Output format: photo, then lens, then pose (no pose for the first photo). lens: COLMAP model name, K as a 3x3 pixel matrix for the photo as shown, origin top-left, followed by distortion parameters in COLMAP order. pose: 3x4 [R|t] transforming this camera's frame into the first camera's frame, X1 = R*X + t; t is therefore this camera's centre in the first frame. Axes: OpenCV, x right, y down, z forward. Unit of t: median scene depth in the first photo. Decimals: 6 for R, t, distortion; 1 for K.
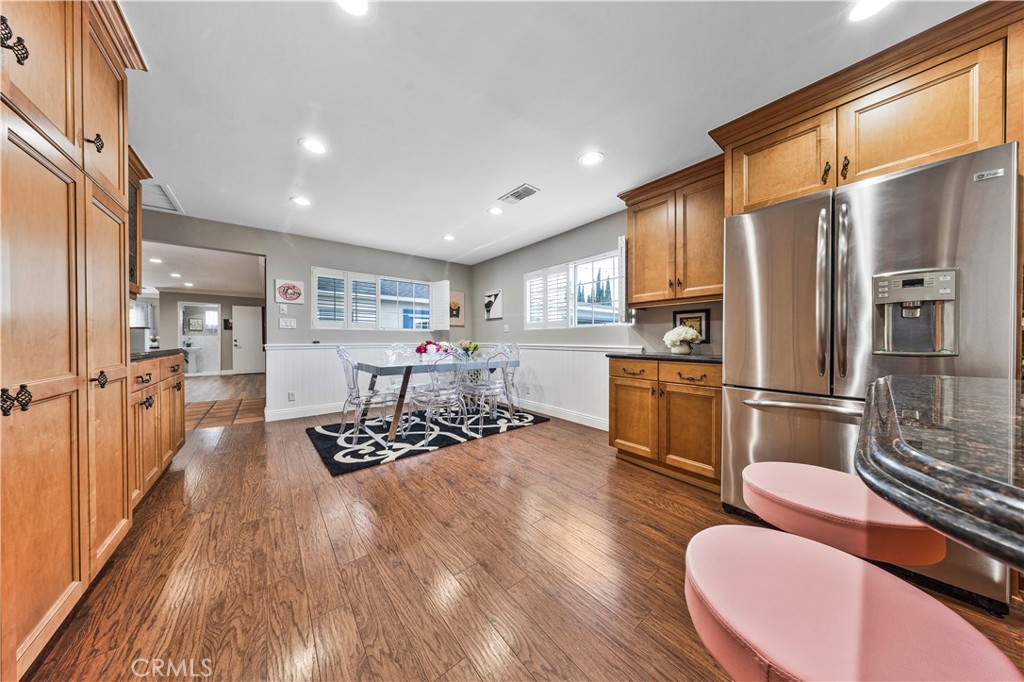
lens RADIAL K [[299.8, 0, 510.7], [0, 299.8, 342.2], [0, 0, 1]] dist [-0.002755, 0.000248]
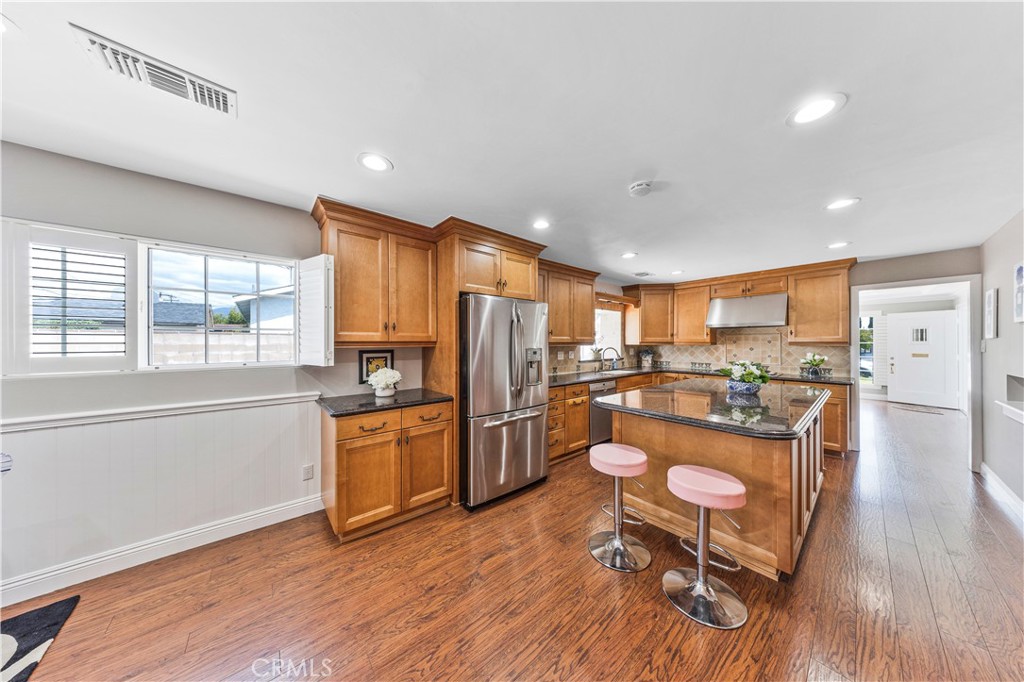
lens RADIAL K [[299.8, 0, 508.6], [0, 299.8, 341.5], [0, 0, 1]] dist [-0.002755, 0.000248]
pose [[-0.016176, 0.000821, 0.999869, -0.443430], [0.005047, 0.999987, -0.000740, -0.140579], [-0.999856, 0.005034, -0.016180, 0.603999]]
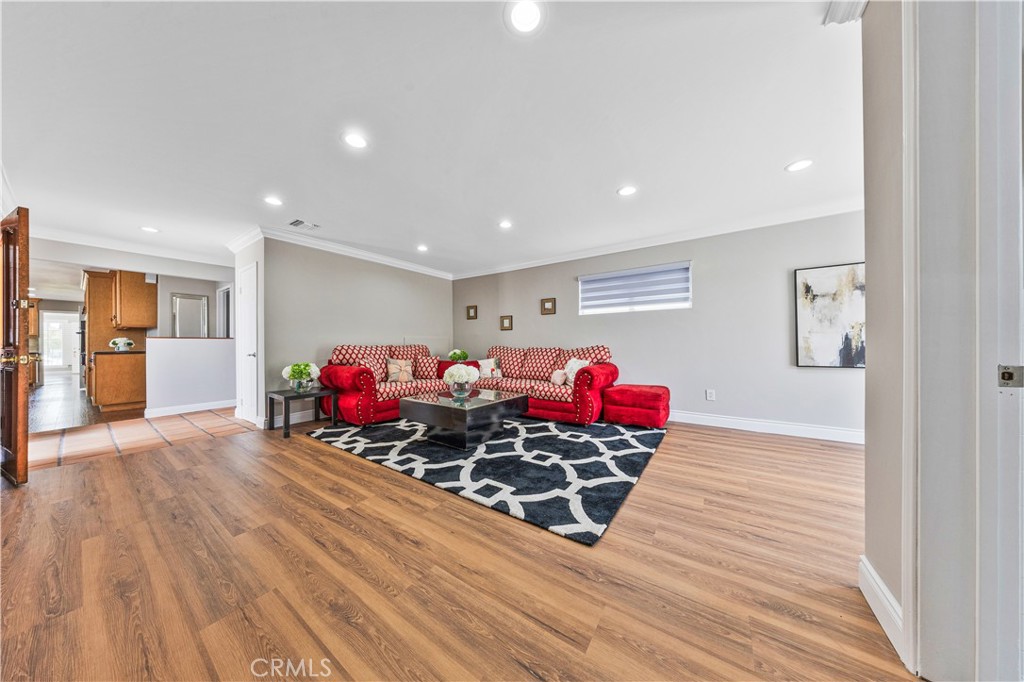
lens RADIAL K [[299.8, 0, 510.1], [0, 299.8, 341.6], [0, 0, 1]] dist [-0.002755, 0.000248]
pose [[-0.960968, 0.005506, -0.276605, -3.024543], [0.006843, 0.999969, -0.003867, -0.017226], [0.276575, -0.005609, -0.960976, 3.433248]]
